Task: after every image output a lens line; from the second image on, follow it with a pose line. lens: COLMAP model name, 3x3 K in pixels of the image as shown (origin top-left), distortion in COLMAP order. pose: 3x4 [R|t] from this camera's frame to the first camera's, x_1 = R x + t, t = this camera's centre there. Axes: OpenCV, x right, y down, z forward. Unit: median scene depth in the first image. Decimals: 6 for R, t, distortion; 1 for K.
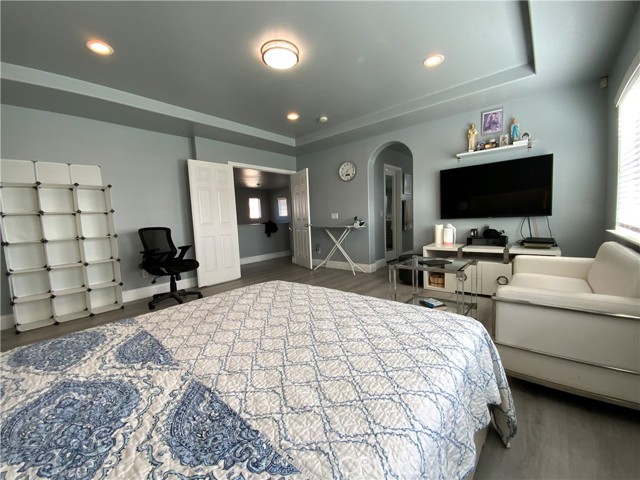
lens RADIAL K [[260.5, 0, 320.2], [0, 260.5, 242.6], [0, 0, 1]] dist [-0.000422, -0.001455]
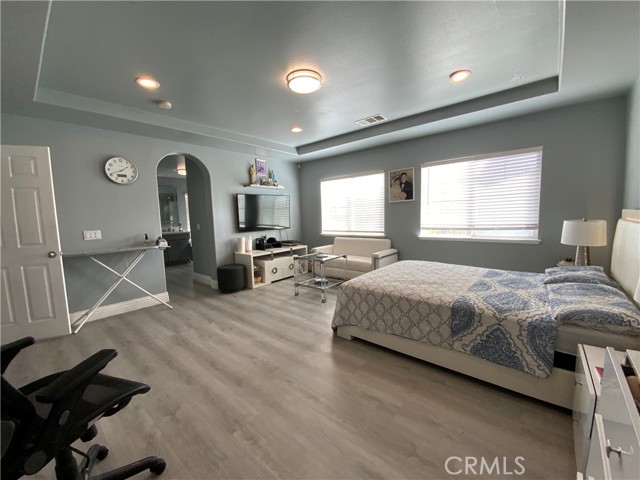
lens RADIAL K [[260.5, 0, 321.1], [0, 260.5, 238.9], [0, 0, 1]] dist [-0.000422, -0.001455]
pose [[-0.017326, -0.055698, 0.998297, -0.619802], [0.122816, 0.990767, 0.057410, -0.065828], [-0.992278, 0.123602, -0.010326, 0.498948]]
